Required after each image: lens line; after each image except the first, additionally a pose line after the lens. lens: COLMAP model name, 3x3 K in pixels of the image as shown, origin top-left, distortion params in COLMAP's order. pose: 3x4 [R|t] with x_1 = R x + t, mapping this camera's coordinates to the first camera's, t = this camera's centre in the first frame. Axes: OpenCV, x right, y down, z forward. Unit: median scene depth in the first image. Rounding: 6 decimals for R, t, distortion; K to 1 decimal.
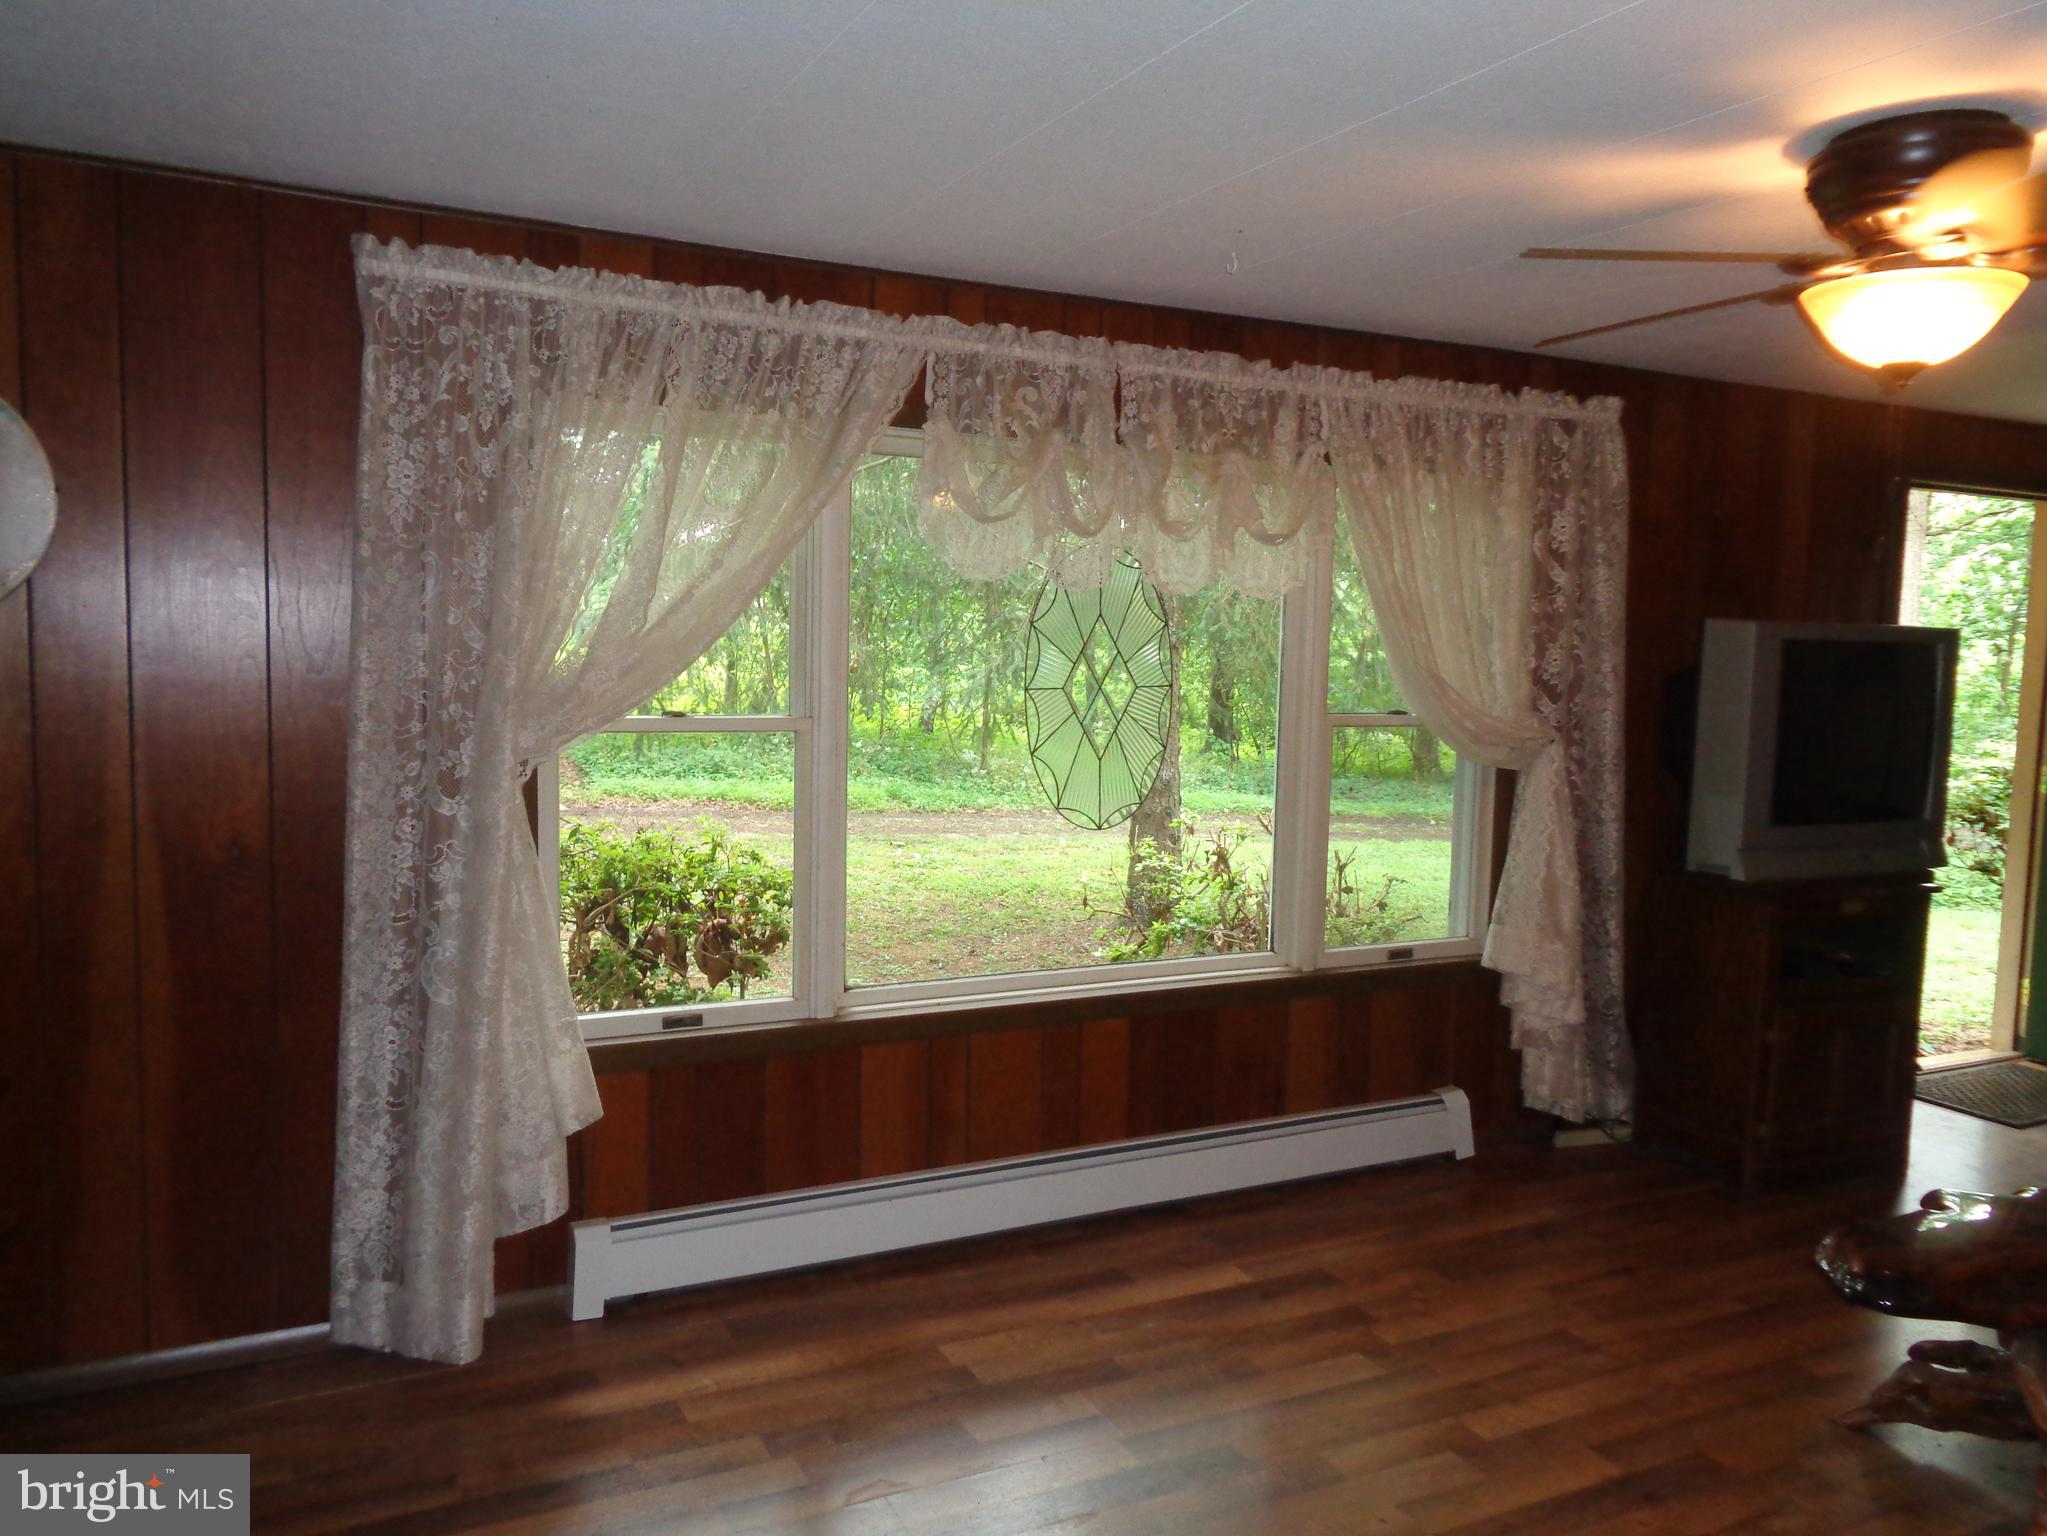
lens RADIAL K [[1541.3, 0, 1030.6], [0, 1541.3, 771.2], [0, 0, 1]] dist [0.007969, 0.000799]
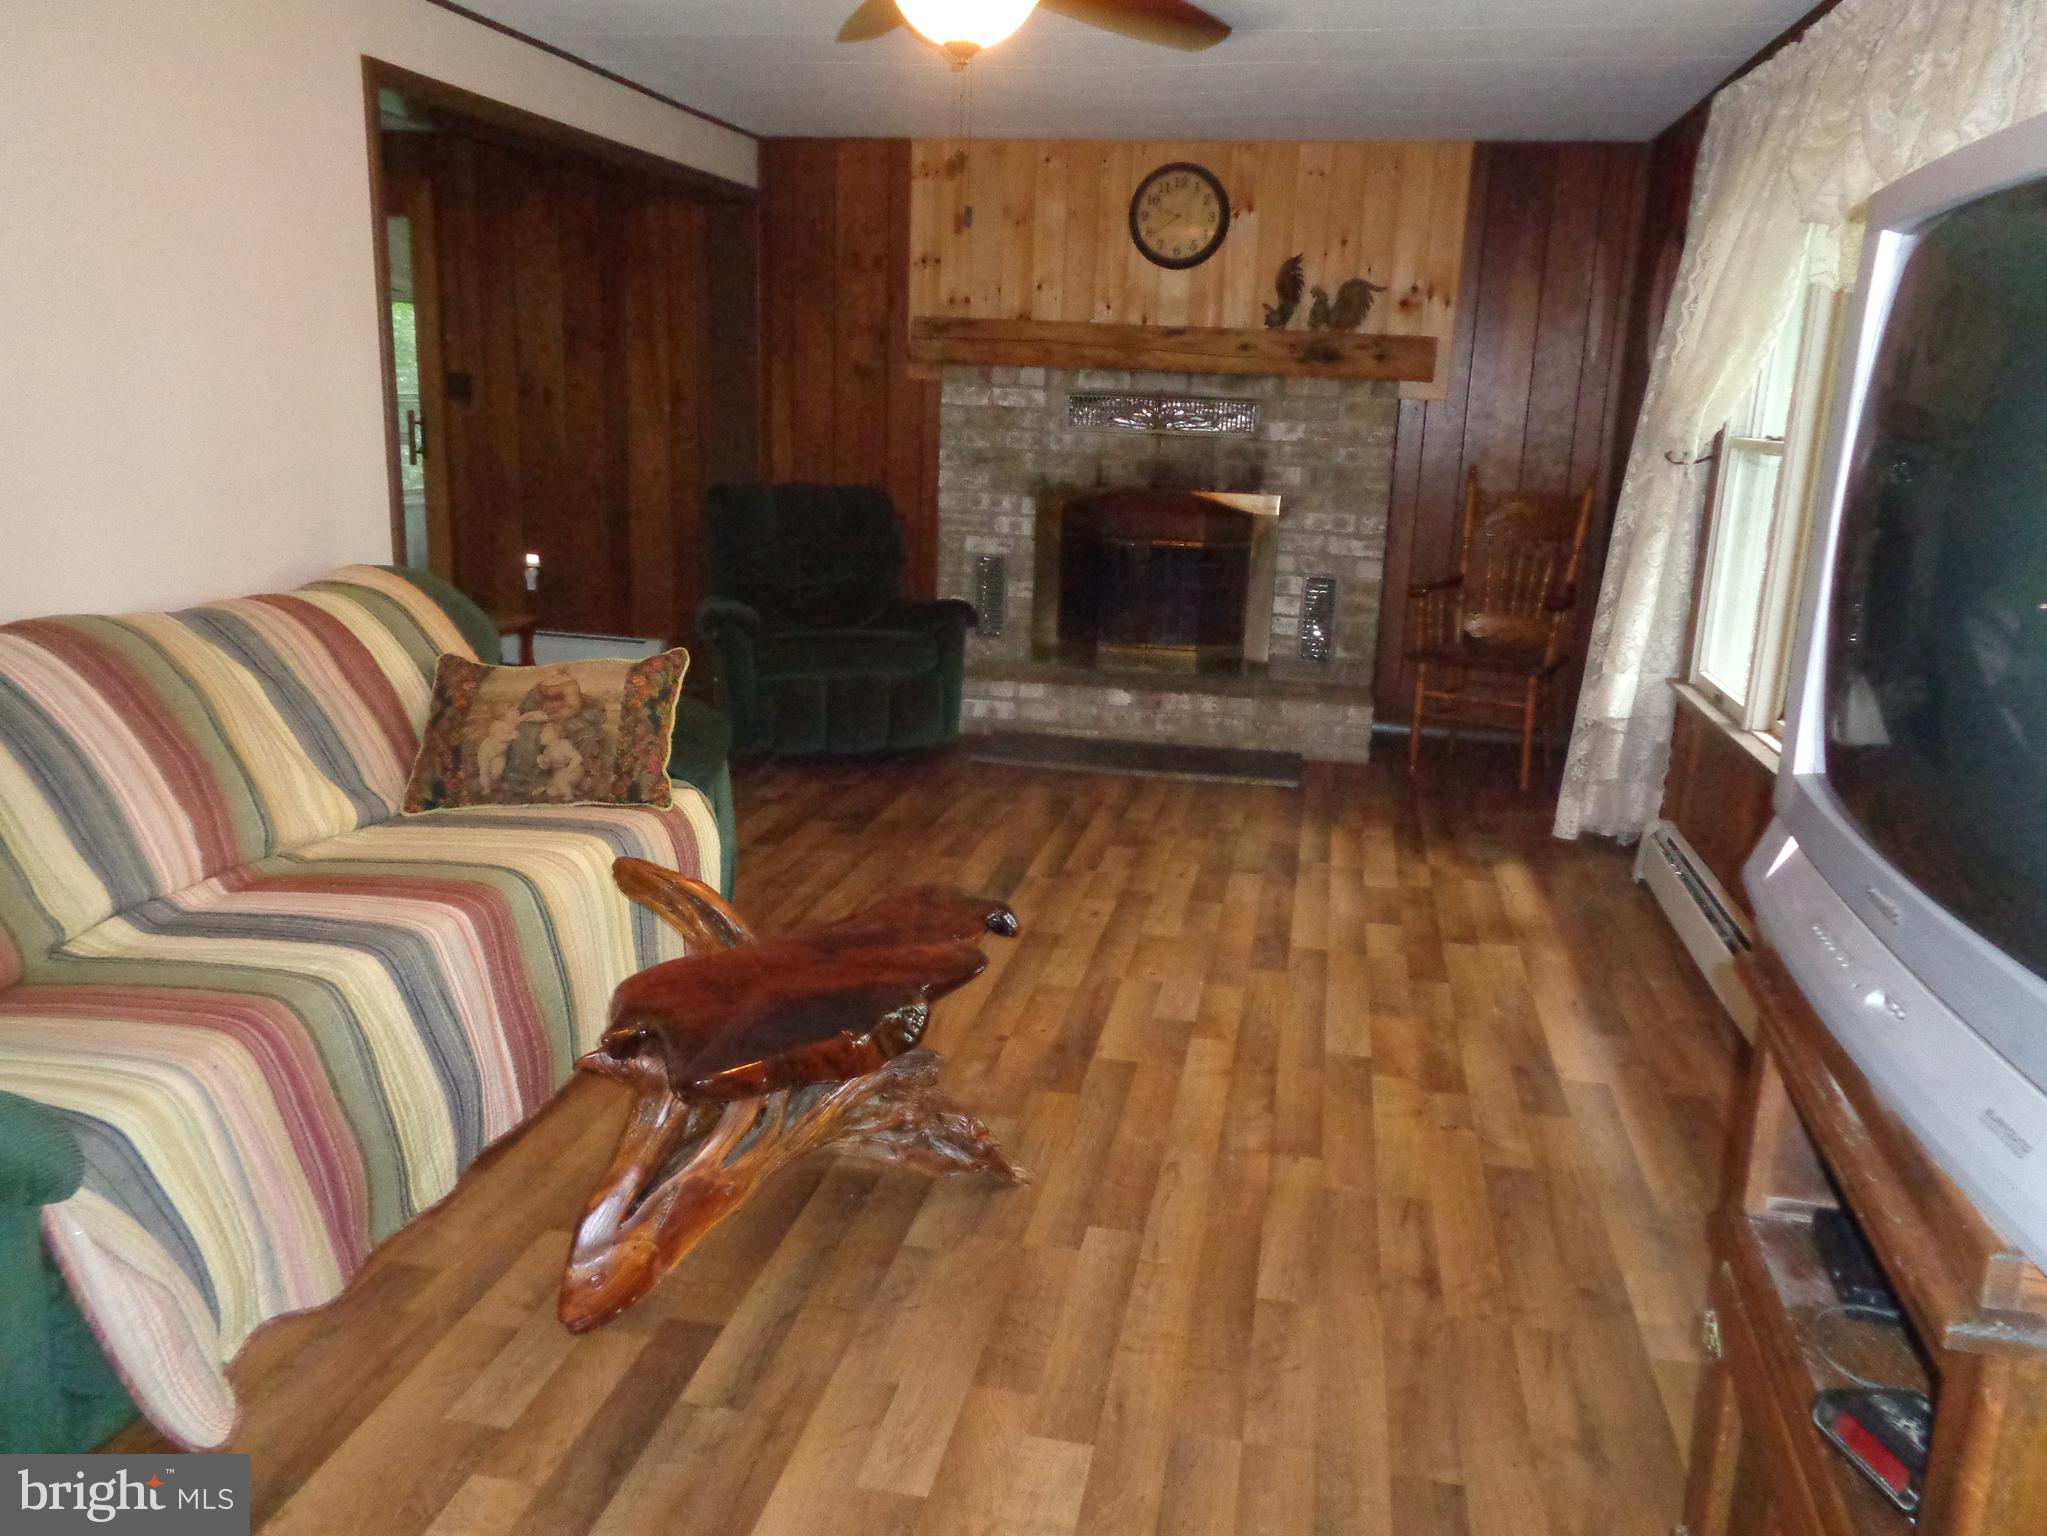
lens RADIAL K [[1539.0, 0, 1023.5], [0, 1539.0, 768.0], [0, 0, 1]] dist [-0.005234, 0.038952]
pose [[-0.618132, 0.146843, -0.772237, 1.004543], [-0.117300, 0.954167, 0.275330, -0.049723], [0.777273, 0.260774, -0.572577, 1.229415]]
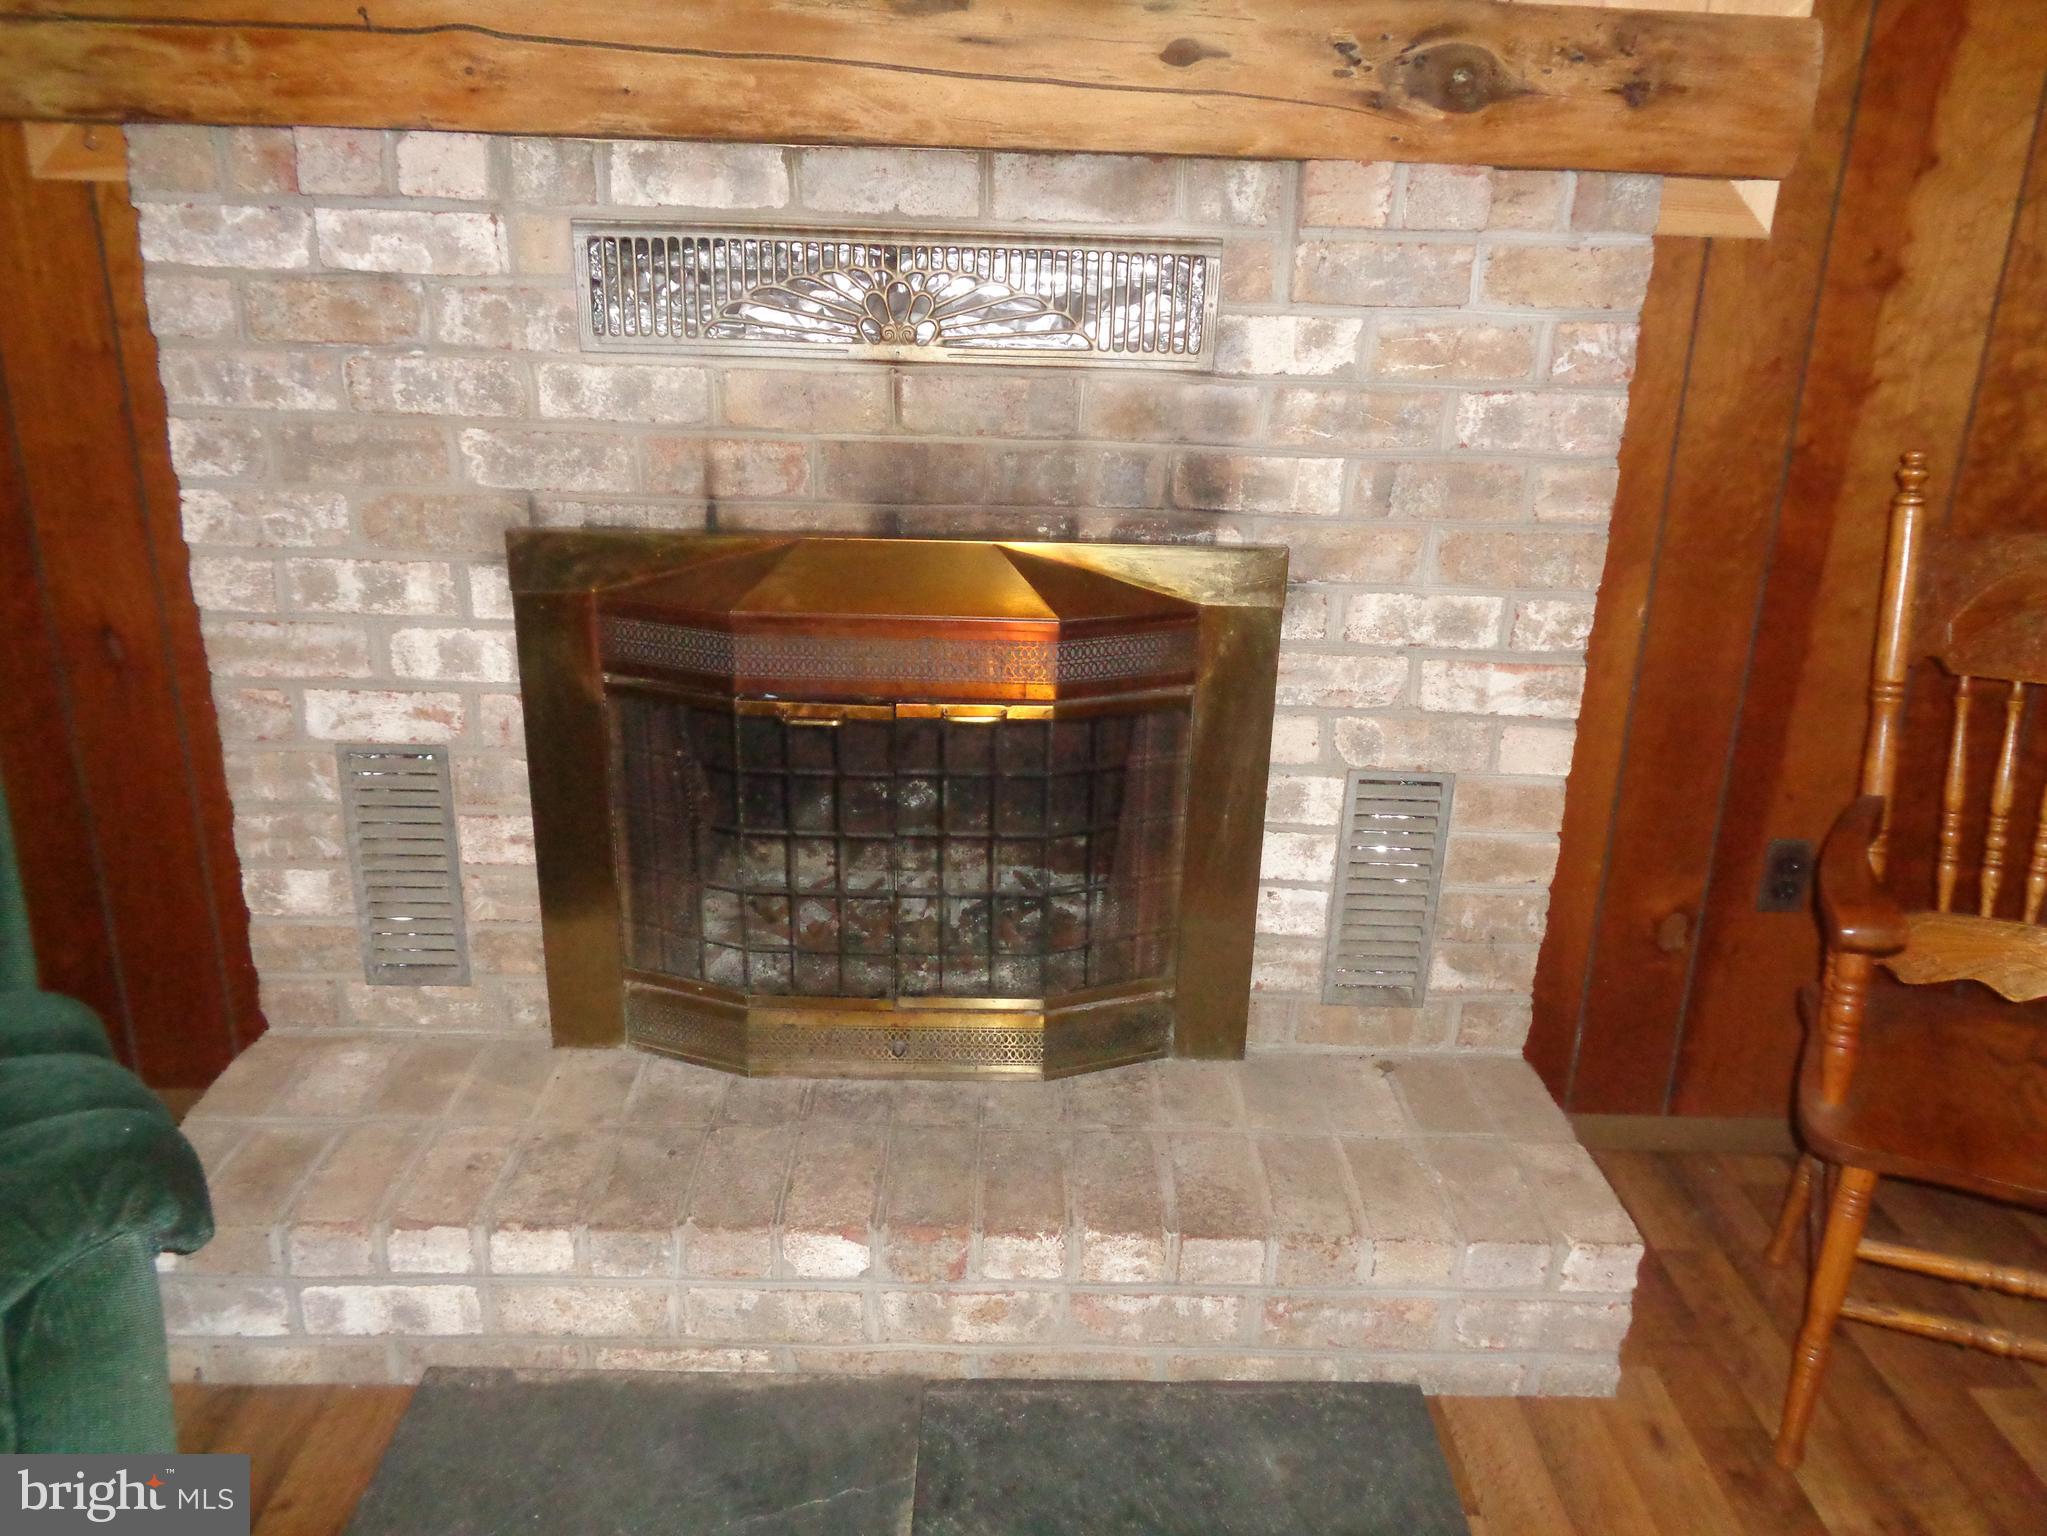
lens RADIAL K [[1541.3, 0, 1030.6], [0, 1541.3, 771.2], [0, 0, 1]] dist [0.007969, 0.000799]
pose [[-0.442092, 0.266092, -0.856592, 0.001210], [-0.114565, 0.930411, 0.348151, -0.008589], [0.889623, 0.252051, -0.380842, 0.545459]]
